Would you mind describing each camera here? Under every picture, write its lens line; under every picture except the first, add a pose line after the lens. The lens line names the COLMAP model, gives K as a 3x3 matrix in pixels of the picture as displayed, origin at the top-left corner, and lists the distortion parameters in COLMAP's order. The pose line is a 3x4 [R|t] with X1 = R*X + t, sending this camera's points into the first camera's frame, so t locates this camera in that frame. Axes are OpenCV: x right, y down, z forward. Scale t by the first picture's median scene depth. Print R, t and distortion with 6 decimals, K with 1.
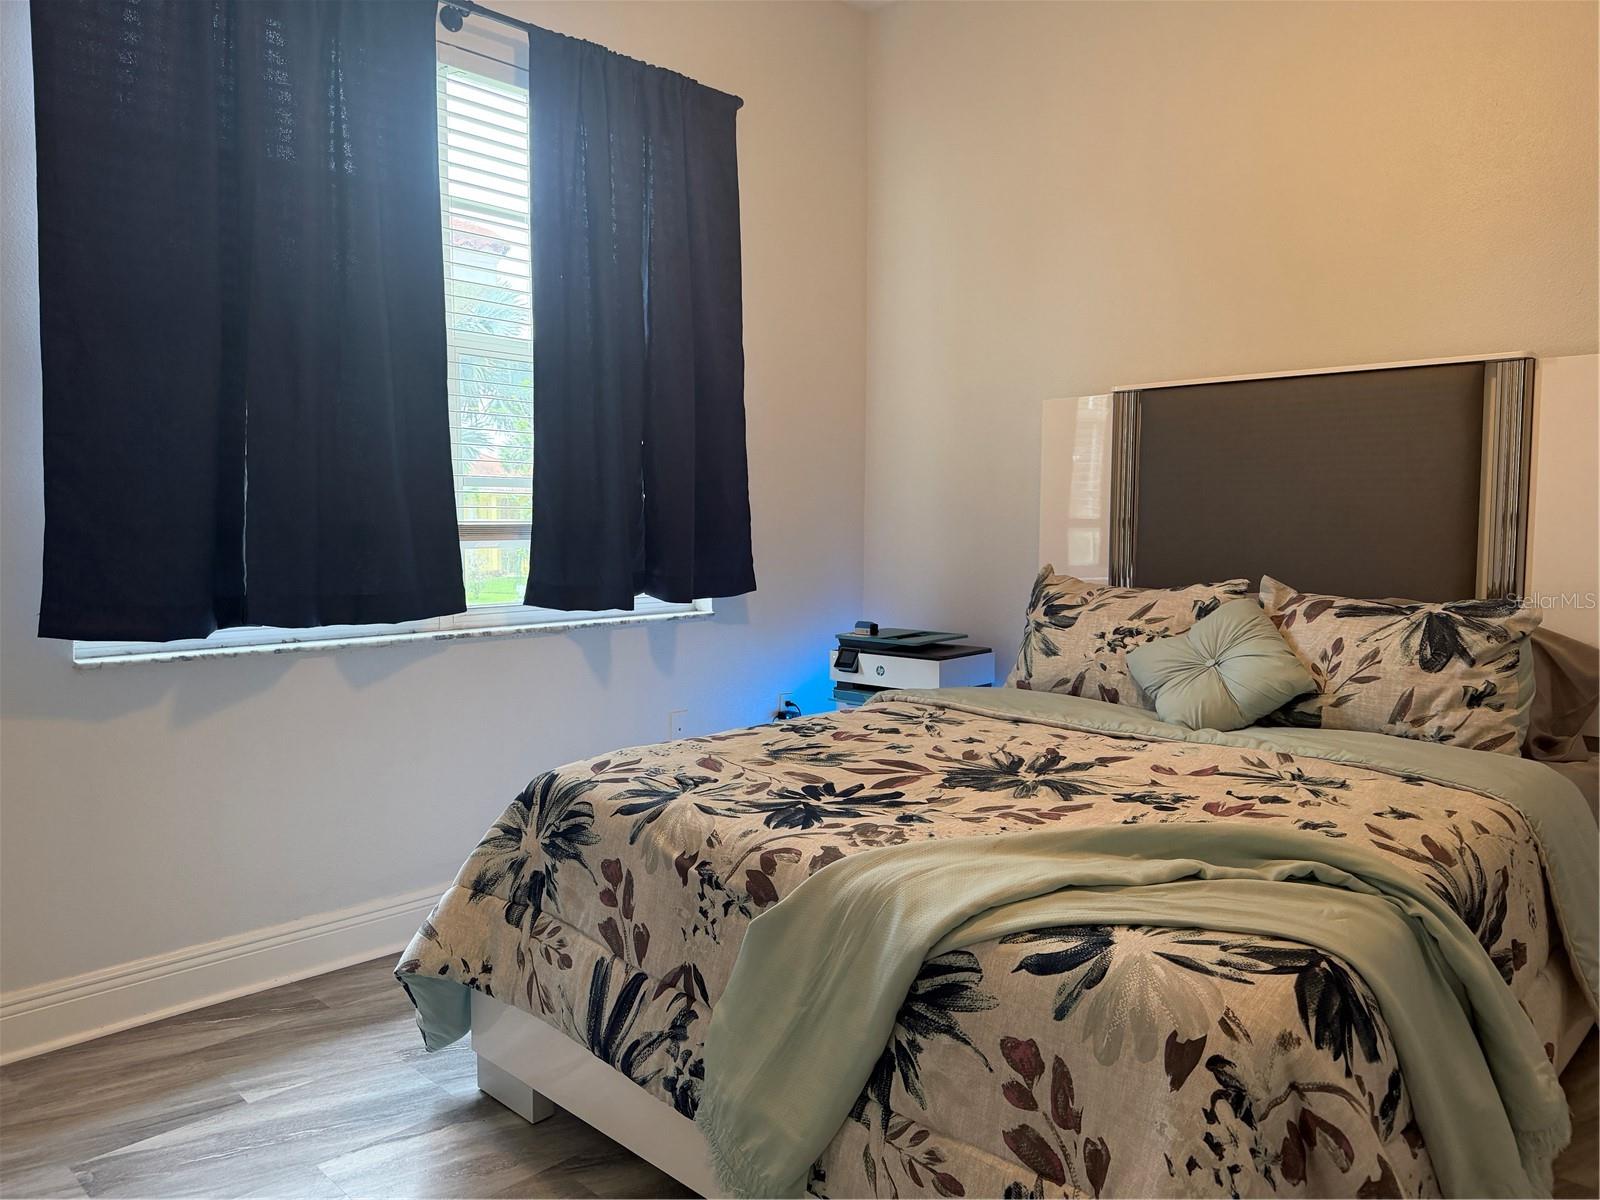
lens RADIAL K [[1121.7, 0, 800.1], [0, 1121.7, 602.8], [0, 0, 1]] dist [0.125228, -0.156772]
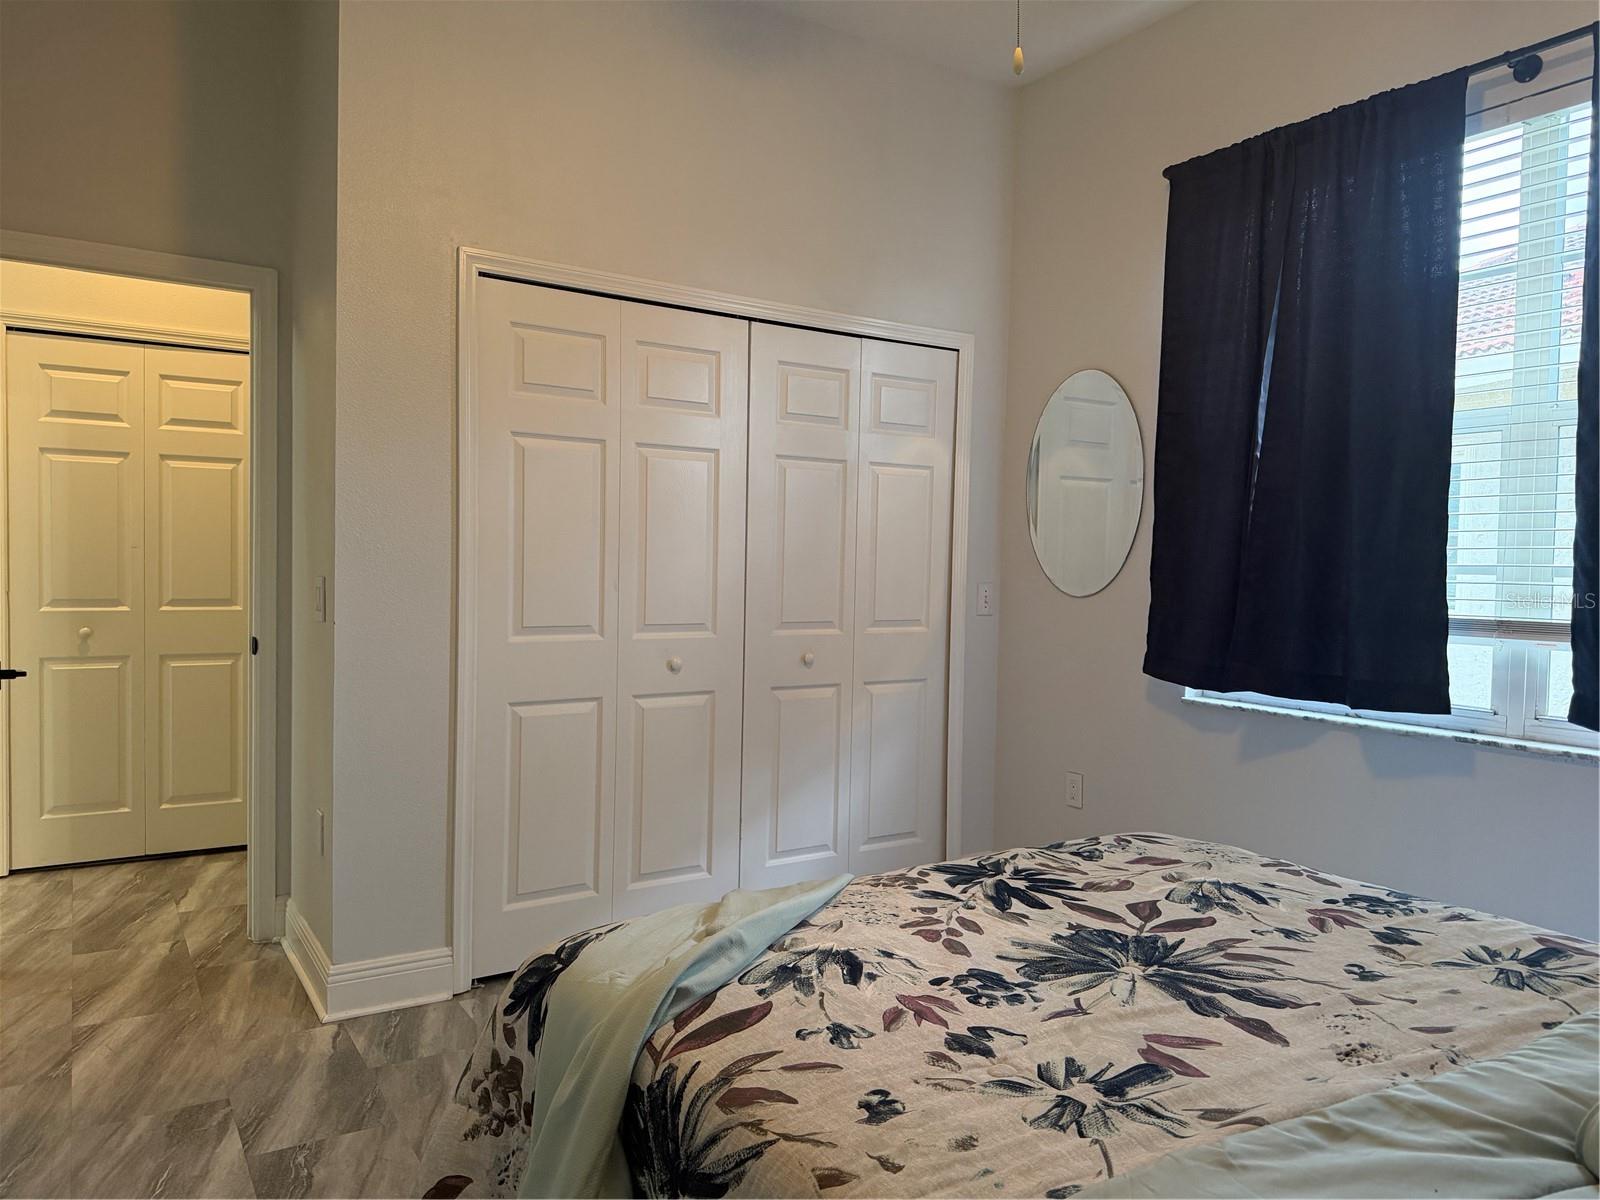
lens RADIAL K [[1121.7, 0, 800.1], [0, 1121.7, 602.8], [0, 0, 1]] dist [0.125228, -0.156772]
pose [[-0.219753, 0.027780, -0.975160, 0.894200], [-0.096153, 0.994111, 0.049988, -0.094218], [0.970806, 0.104750, -0.215787, 0.835963]]
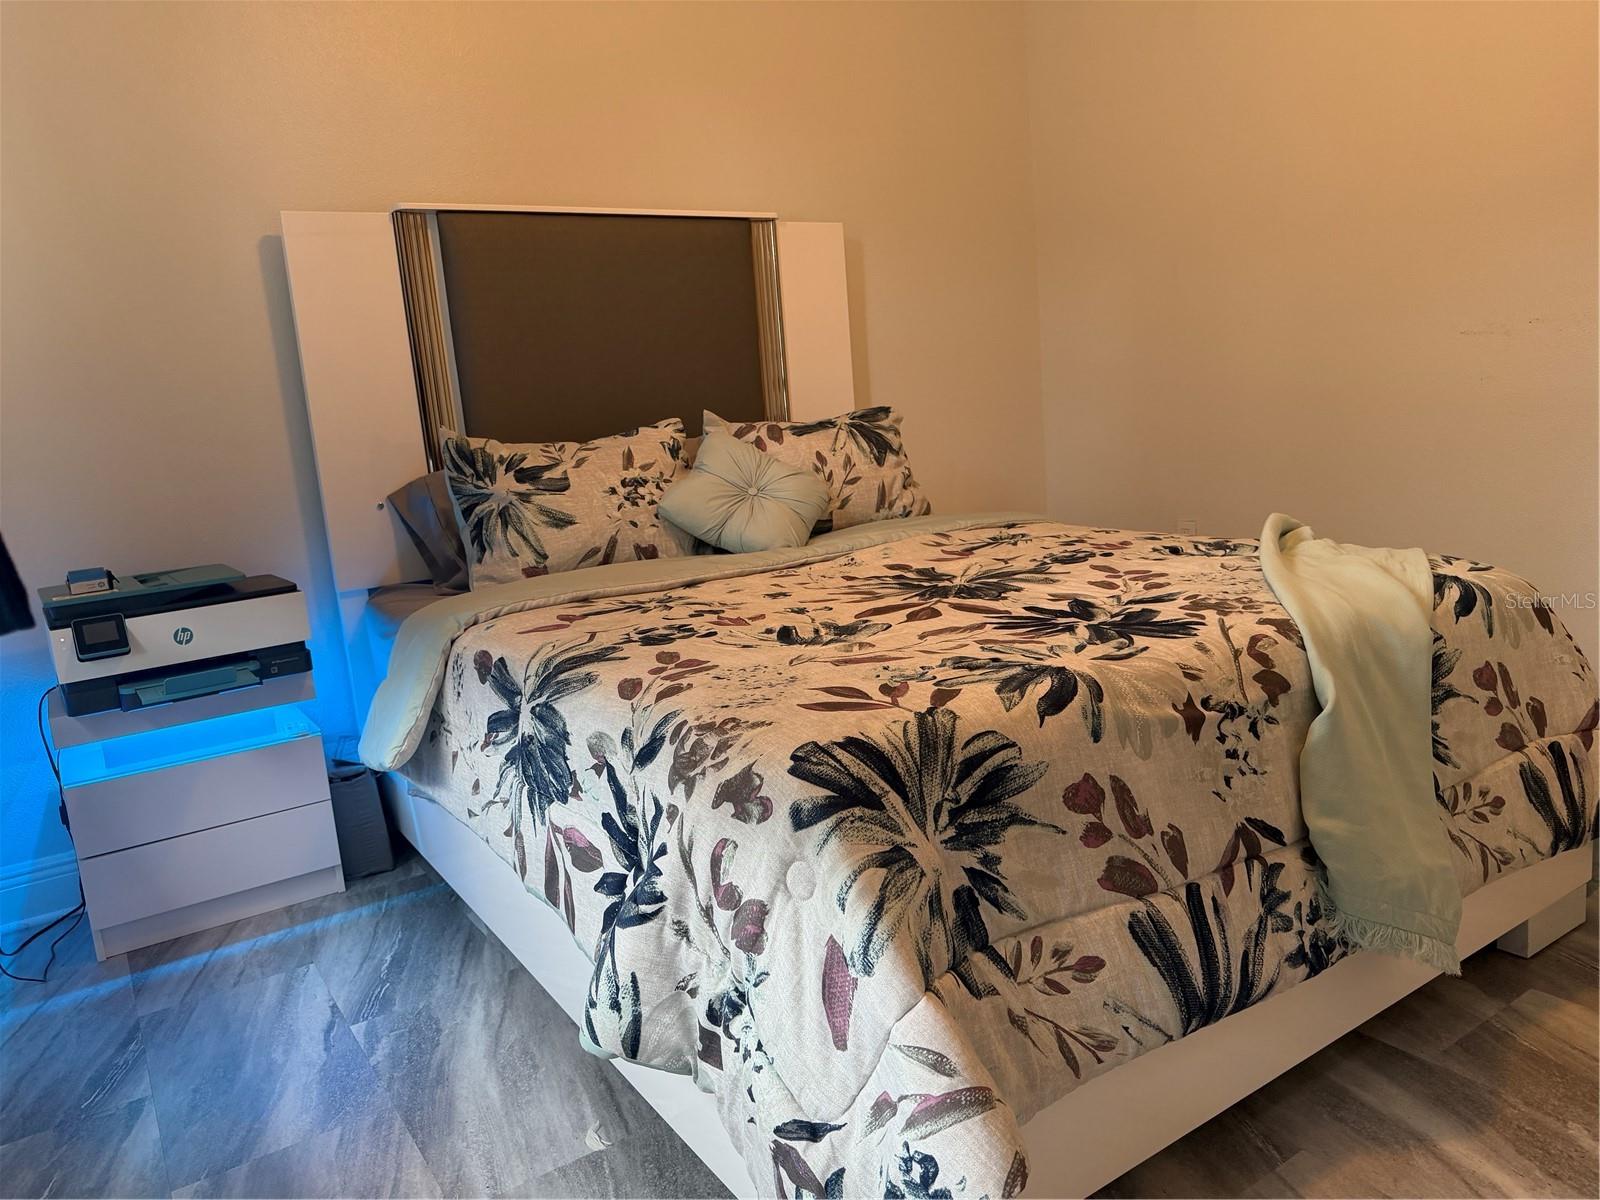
lens RADIAL K [[1121.7, 0, 800.1], [0, 1121.7, 602.8], [0, 0, 1]] dist [0.125228, -0.156772]
pose [[0.203232, -0.184110, 0.961665, -0.671571], [0.155367, 0.975783, 0.153978, 0.003005], [-0.966725, 0.118118, 0.226915, 0.833349]]
